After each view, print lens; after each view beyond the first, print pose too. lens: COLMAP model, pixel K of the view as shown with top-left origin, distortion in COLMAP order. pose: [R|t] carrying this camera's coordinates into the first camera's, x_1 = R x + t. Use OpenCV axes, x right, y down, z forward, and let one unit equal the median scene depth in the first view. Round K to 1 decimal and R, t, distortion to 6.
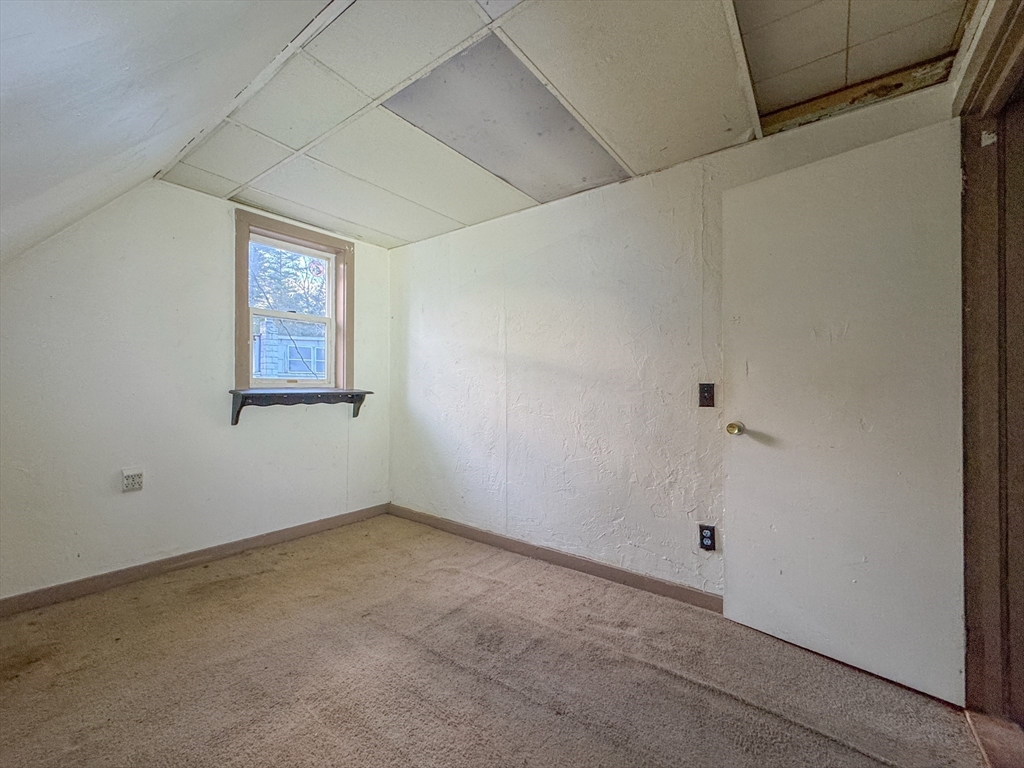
lens RADIAL K [[436.9, 0, 512.0], [0, 436.9, 384.0], [0, 0, 1]] dist [0.001037, 0.000255]
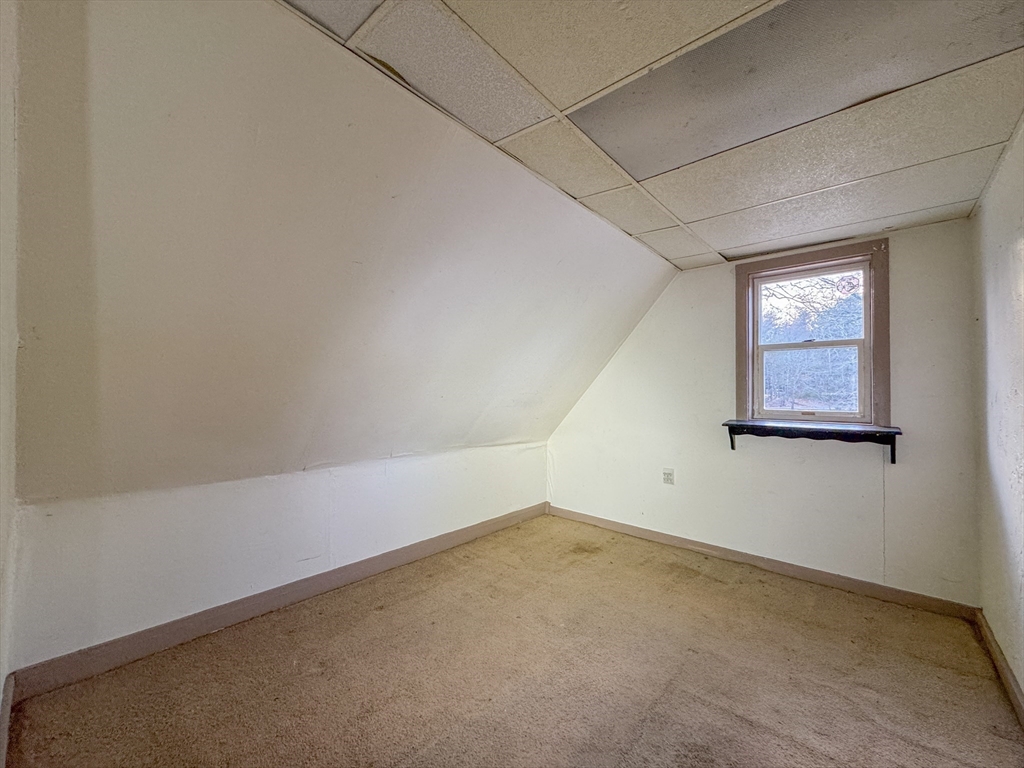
lens RADIAL K [[406.7, 0, 512.0], [0, 406.7, 384.0], [0, 0, 1]] dist [-0.000862, -0.000133]
pose [[-0.069188, -0.026060, -0.997263, 0.480239], [-0.006767, 0.999648, -0.025653, -0.049248], [0.997581, 0.004974, -0.069340, 0.465672]]
